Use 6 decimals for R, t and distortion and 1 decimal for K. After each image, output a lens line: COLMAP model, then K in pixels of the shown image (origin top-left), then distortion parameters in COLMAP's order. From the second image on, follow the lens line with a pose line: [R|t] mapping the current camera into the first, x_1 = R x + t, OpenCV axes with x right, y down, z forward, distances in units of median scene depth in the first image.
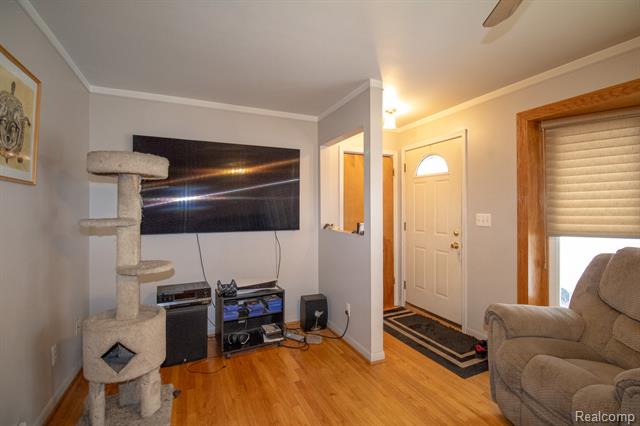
lens RADIAL K [[294.5, 0, 321.1], [0, 294.5, 209.7], [0, 0, 1]] dist [0.000105, 0.000051]
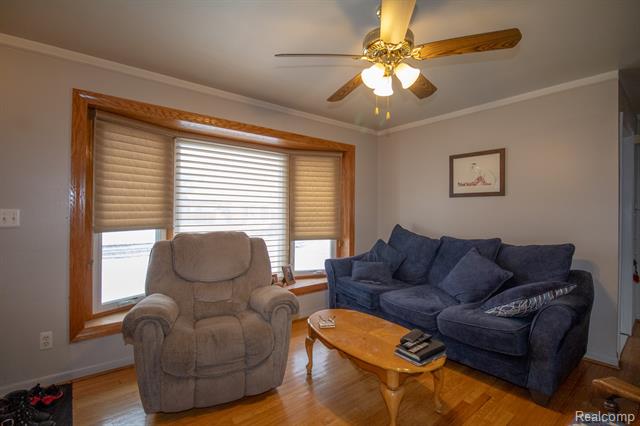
lens RADIAL K [[294.5, 0, 319.2], [0, 294.5, 211.8], [0, 0, 1]] dist [0.000105, 0.000051]
pose [[-0.227840, 0.004293, 0.973689, -0.319272], [-0.002740, 0.999983, -0.005050, 0.025908], [-0.973695, -0.003819, -0.227825, 0.541020]]
